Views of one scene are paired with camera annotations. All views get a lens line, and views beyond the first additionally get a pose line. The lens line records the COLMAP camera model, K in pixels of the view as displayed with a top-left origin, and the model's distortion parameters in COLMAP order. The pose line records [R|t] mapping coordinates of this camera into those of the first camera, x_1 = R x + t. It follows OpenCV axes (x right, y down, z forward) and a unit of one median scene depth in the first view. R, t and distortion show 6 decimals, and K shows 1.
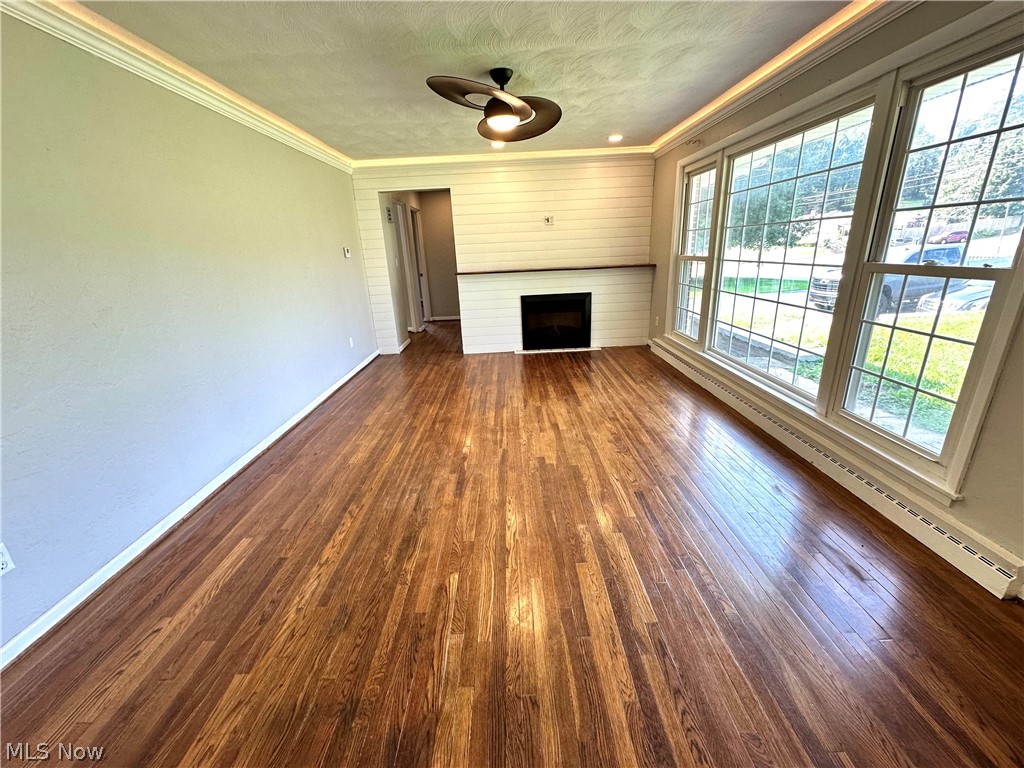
lens RADIAL K [[409.3, 0, 510.9], [0, 409.3, 383.8], [0, 0, 1]] dist [-0.003195, 0.000286]
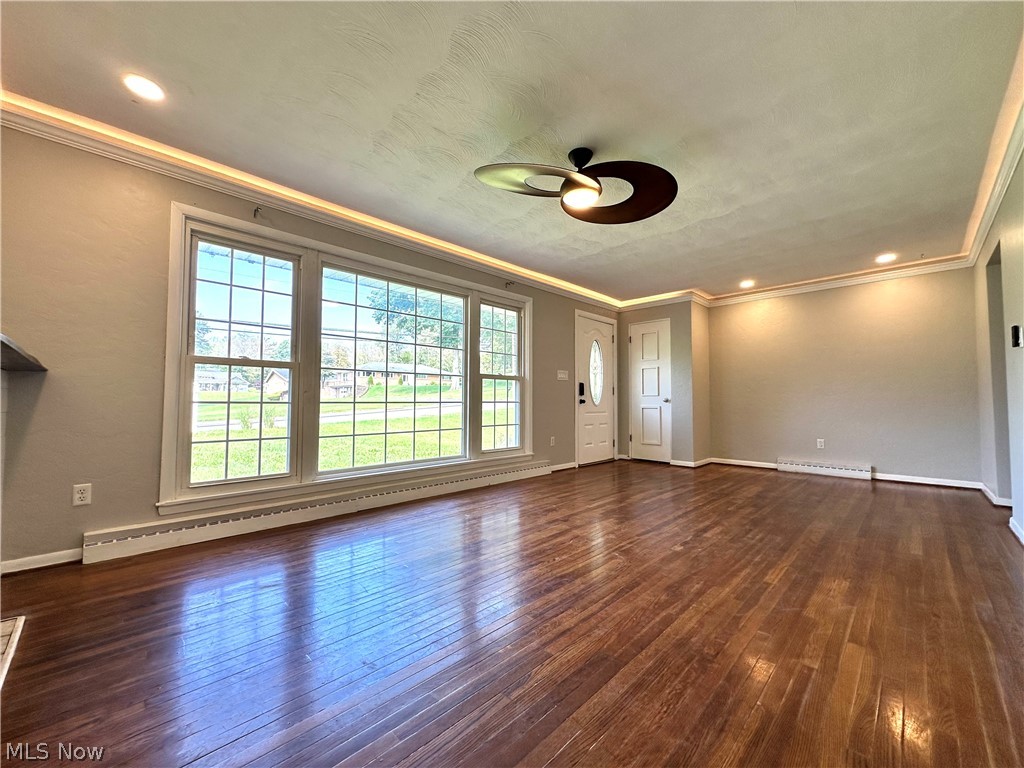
lens RADIAL K [[409.3, 0, 510.9], [0, 409.3, 383.8], [0, 0, 1]] dist [-0.003195, 0.000286]
pose [[-0.702364, 0.074893, 0.707867, -0.405091], [0.253336, 0.955637, 0.150260, -0.313928], [-0.665211, 0.284865, -0.690178, 1.411148]]
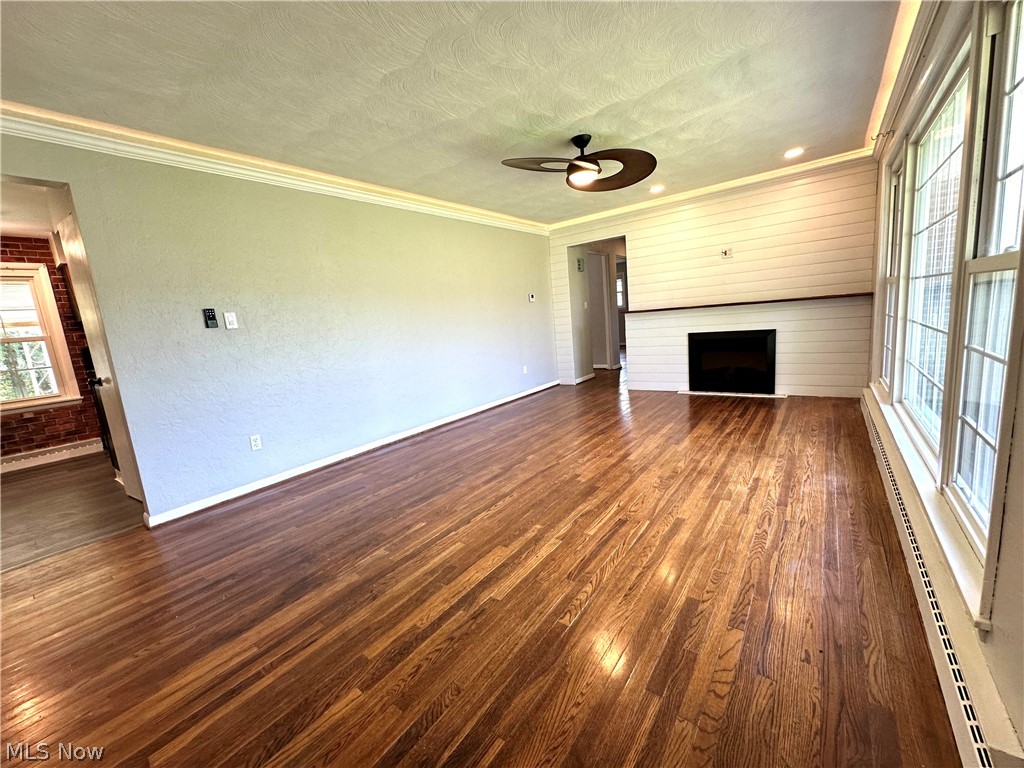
lens RADIAL K [[409.0, 0, 512.0], [0, 409.0, 384.0], [0, 0, 1]] dist [-0.005242, -0.000122]
pose [[0.789897, 0.076010, -0.608510, 0.430926], [-0.145595, 0.987161, -0.065686, 0.034867], [0.595705, 0.140481, 0.790823, 0.033837]]
